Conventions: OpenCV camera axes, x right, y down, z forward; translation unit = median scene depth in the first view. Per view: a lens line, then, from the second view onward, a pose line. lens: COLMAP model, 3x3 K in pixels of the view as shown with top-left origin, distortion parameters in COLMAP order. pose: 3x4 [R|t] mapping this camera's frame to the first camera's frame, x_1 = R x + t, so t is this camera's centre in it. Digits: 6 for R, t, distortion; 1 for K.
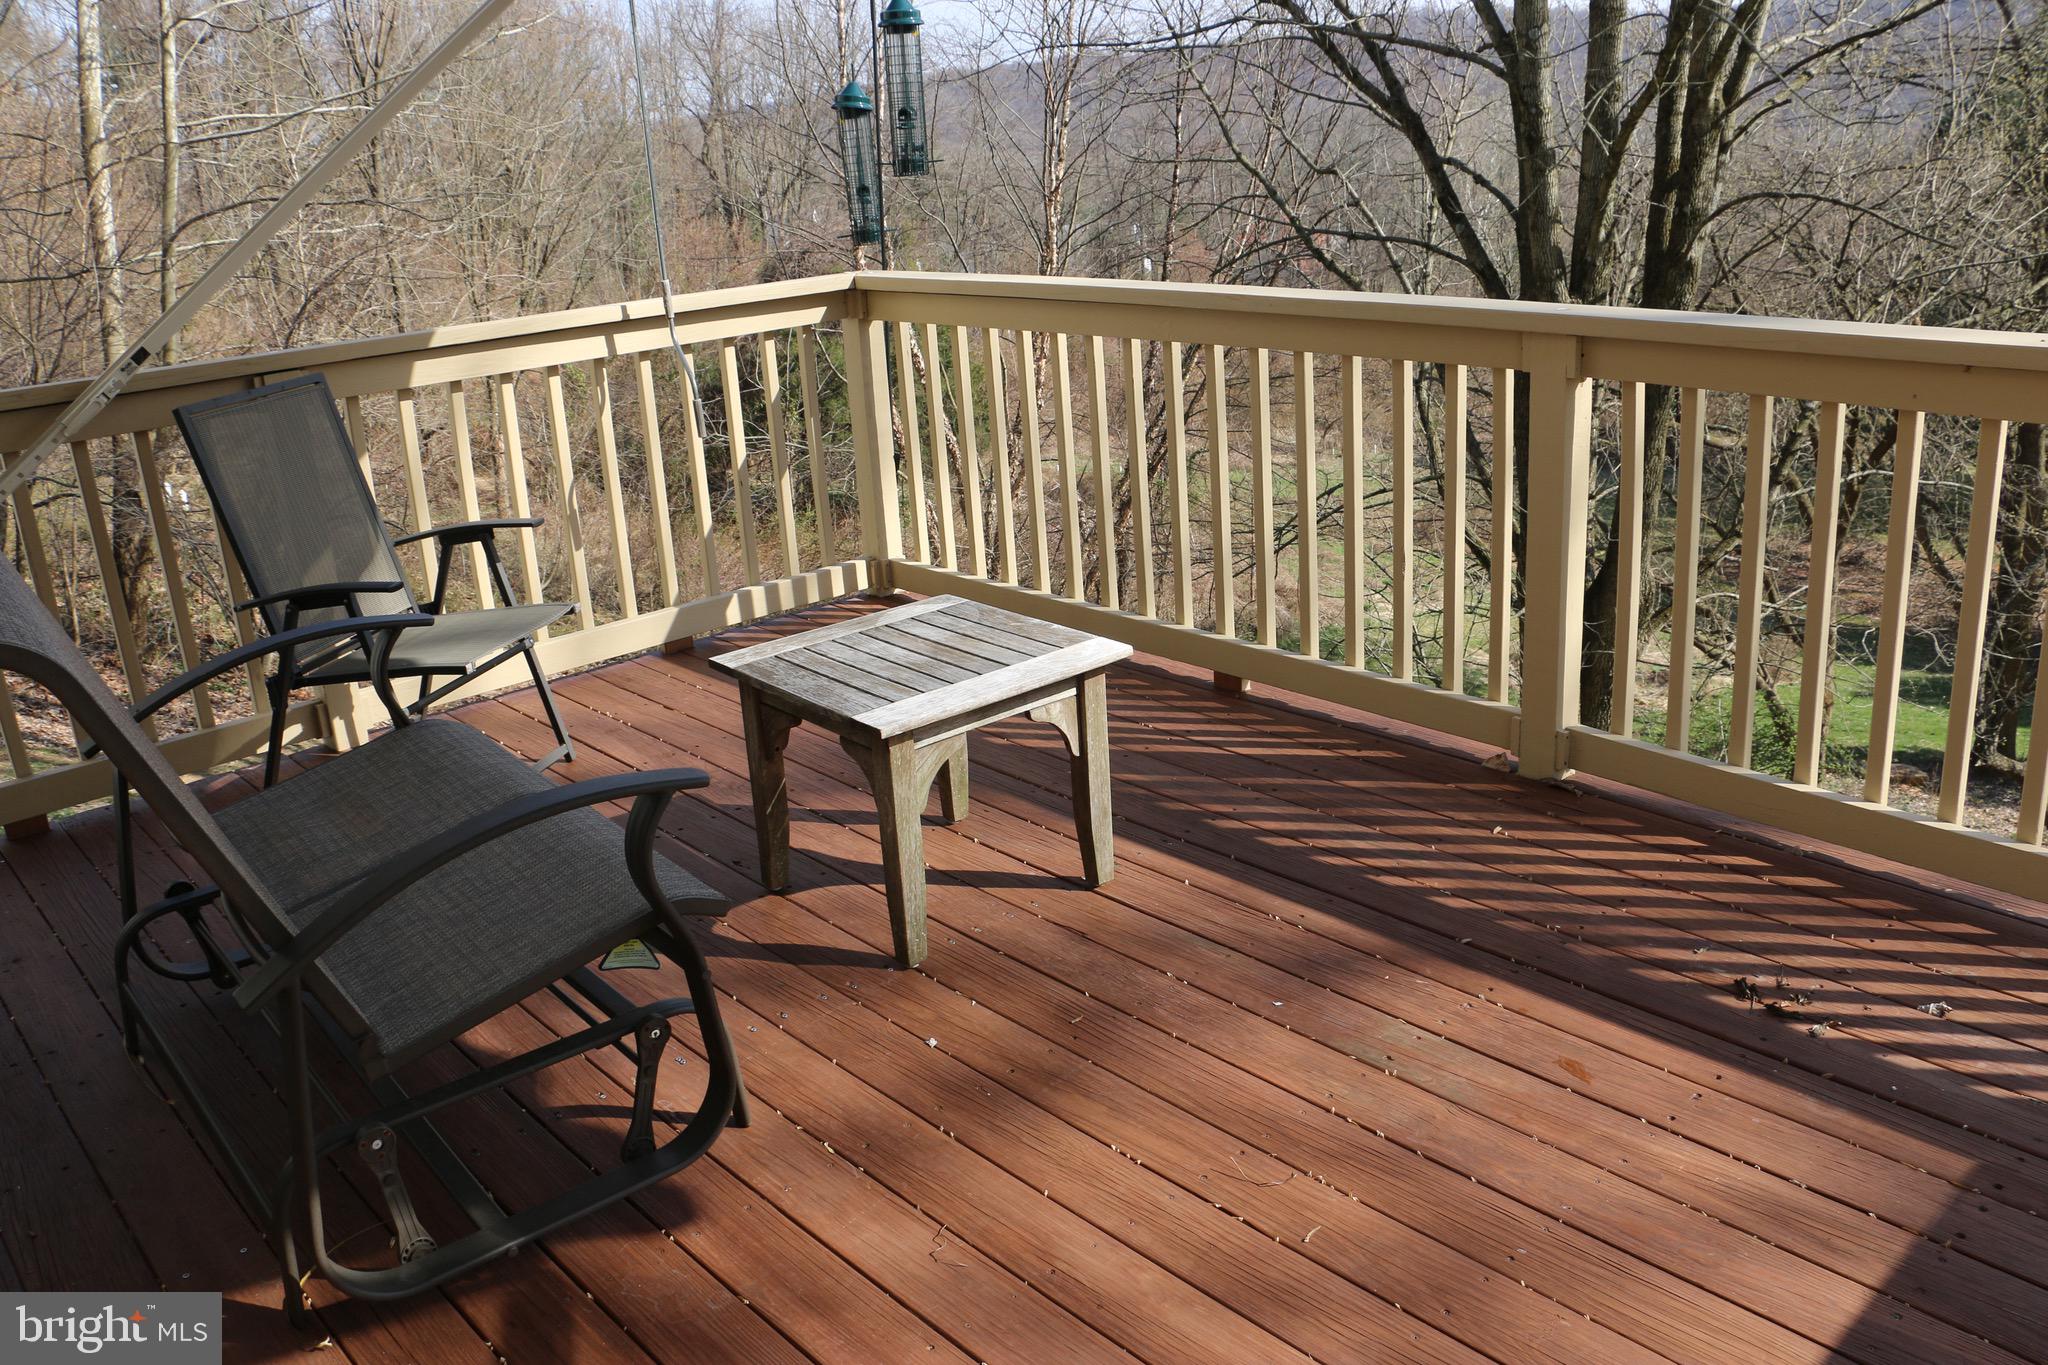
lens RADIAL K [[1701.0, 0, 1031.7], [0, 1701.0, 700.8], [0, 0, 1]] dist [-0.179950, 0.159179]
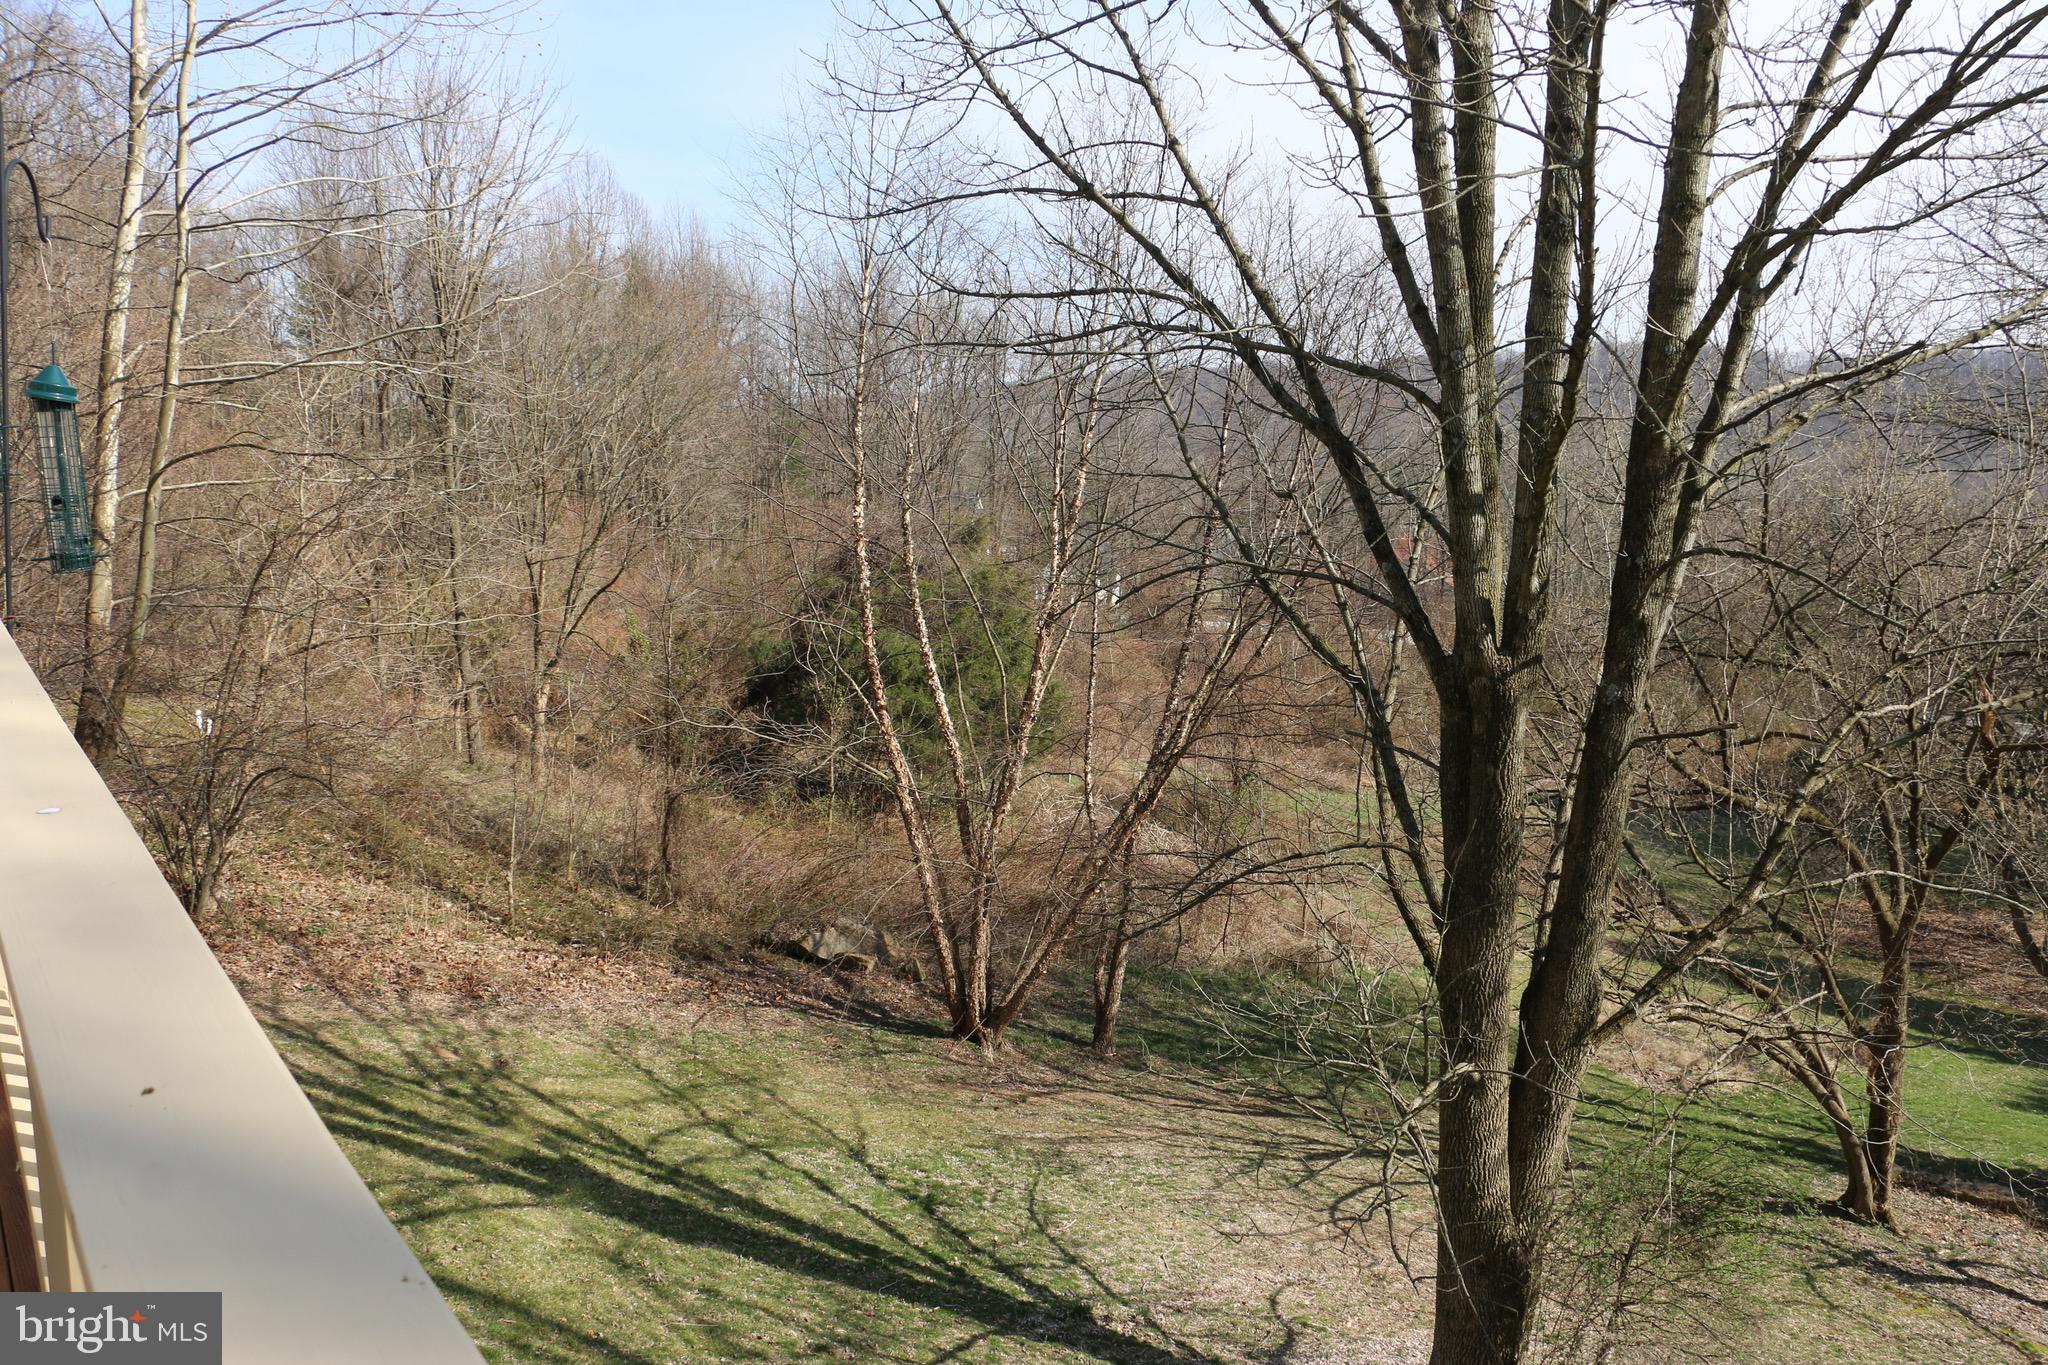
lens RADIAL K [[1701.0, 0, 1033.8], [0, 1701.0, 681.8], [0, 0, 1]] dist [-0.179950, 0.159179]
pose [[0.992484, 0.077152, -0.094989, 0.178335], [-0.092894, 0.980283, -0.174399, -0.056996], [0.079661, 0.181912, 0.980083, 0.132820]]
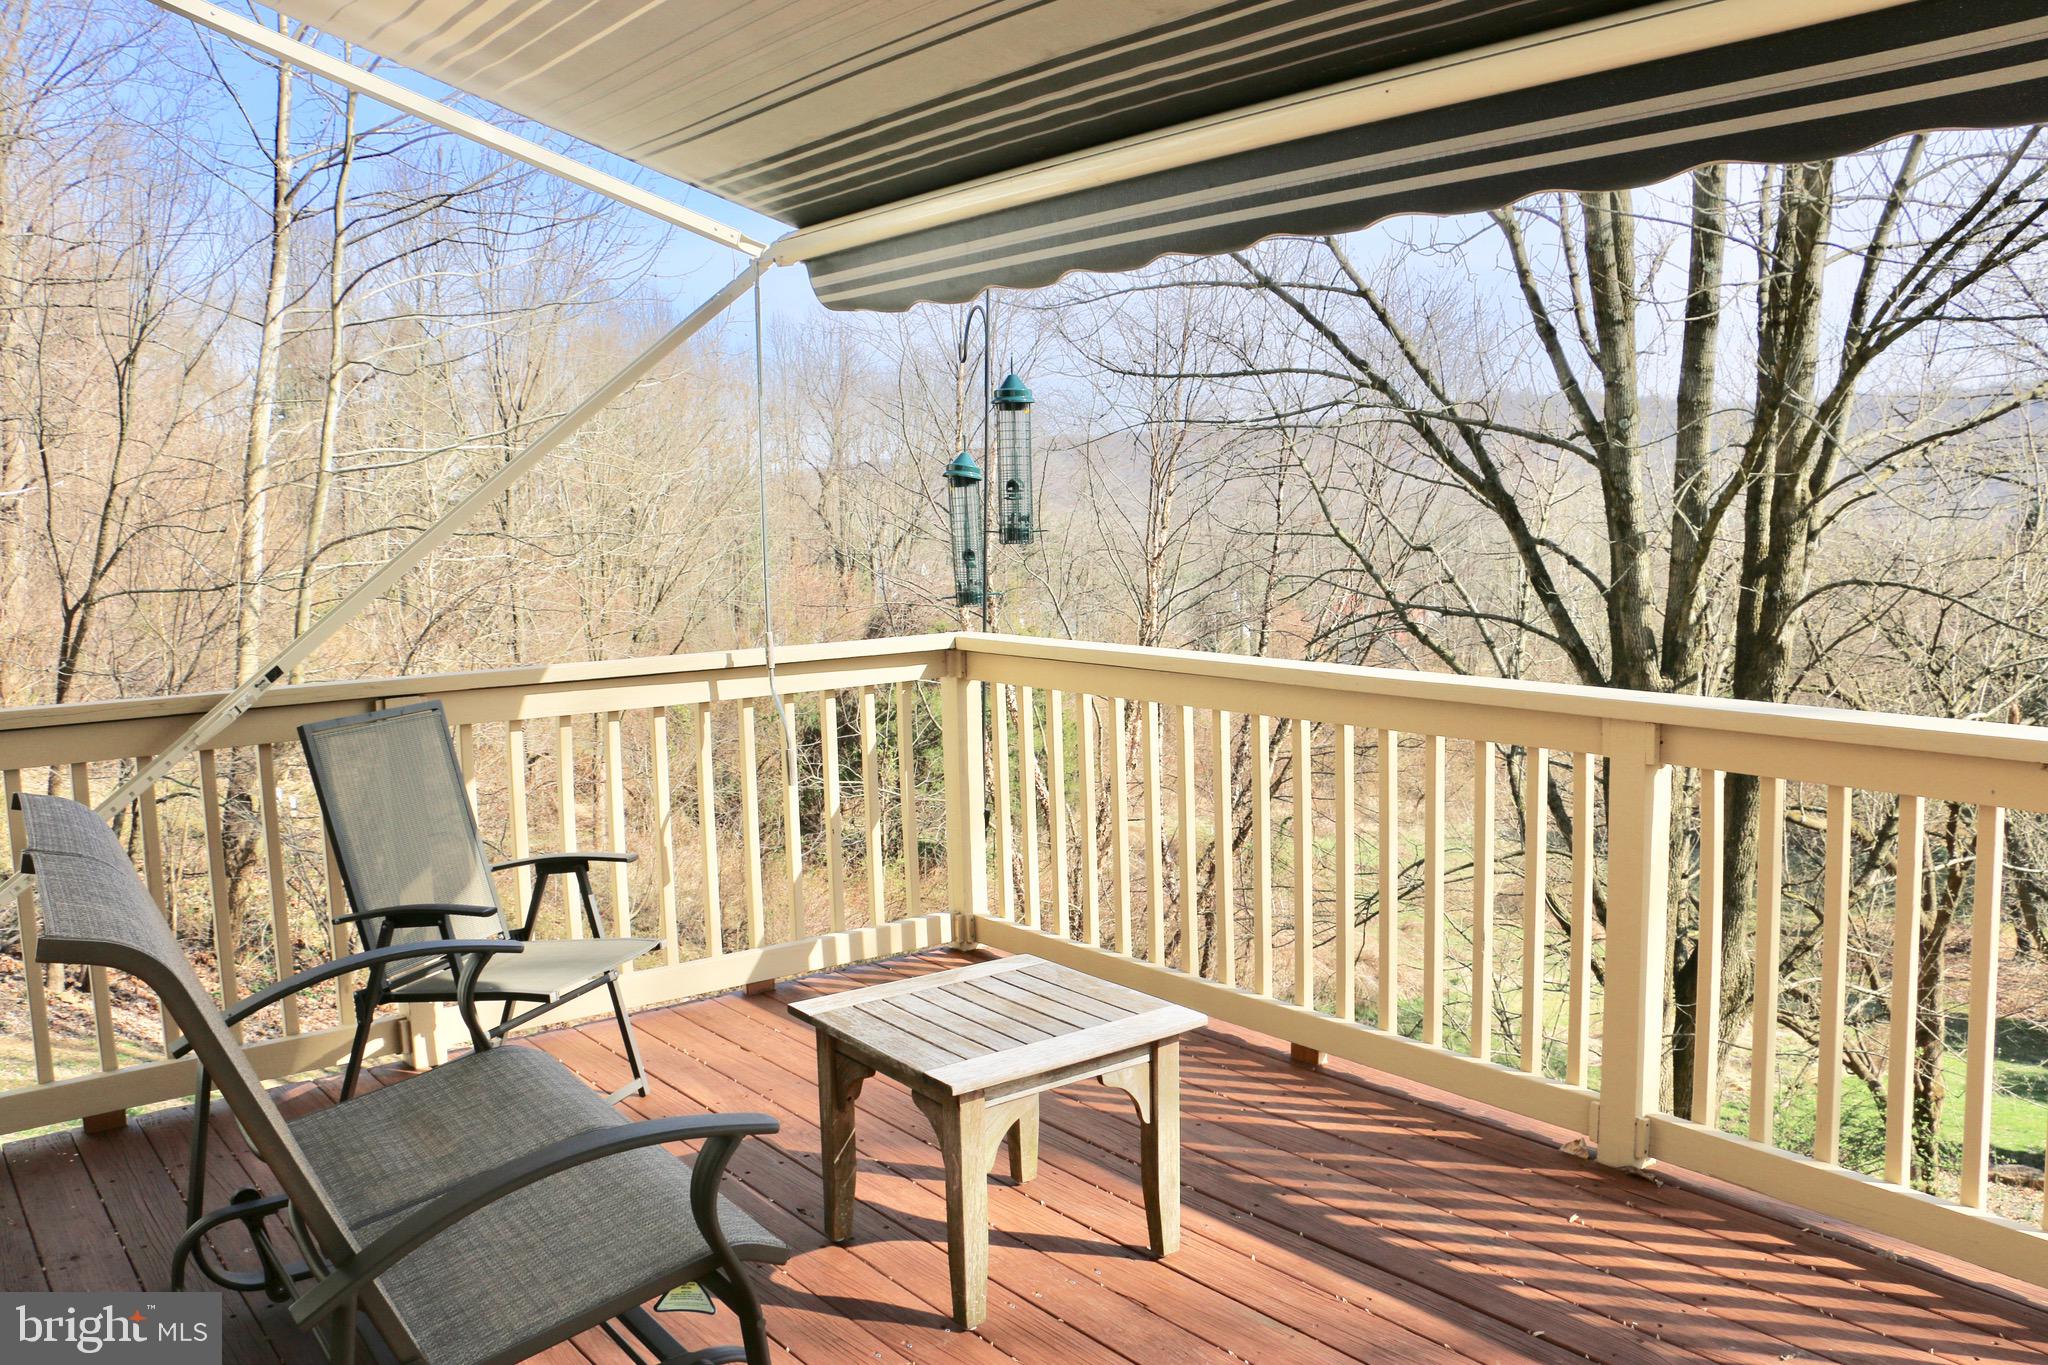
lens RADIAL K [[1701.0, 0, 1025.4], [0, 1701.0, 690.8], [0, 0, 1]] dist [-0.179950, 0.159179]
pose [[0.997196, 0.043139, -0.061150, 0.001088], [-0.055154, 0.975943, -0.210933, -0.000707], [0.050579, 0.213714, 0.975586, -0.004559]]
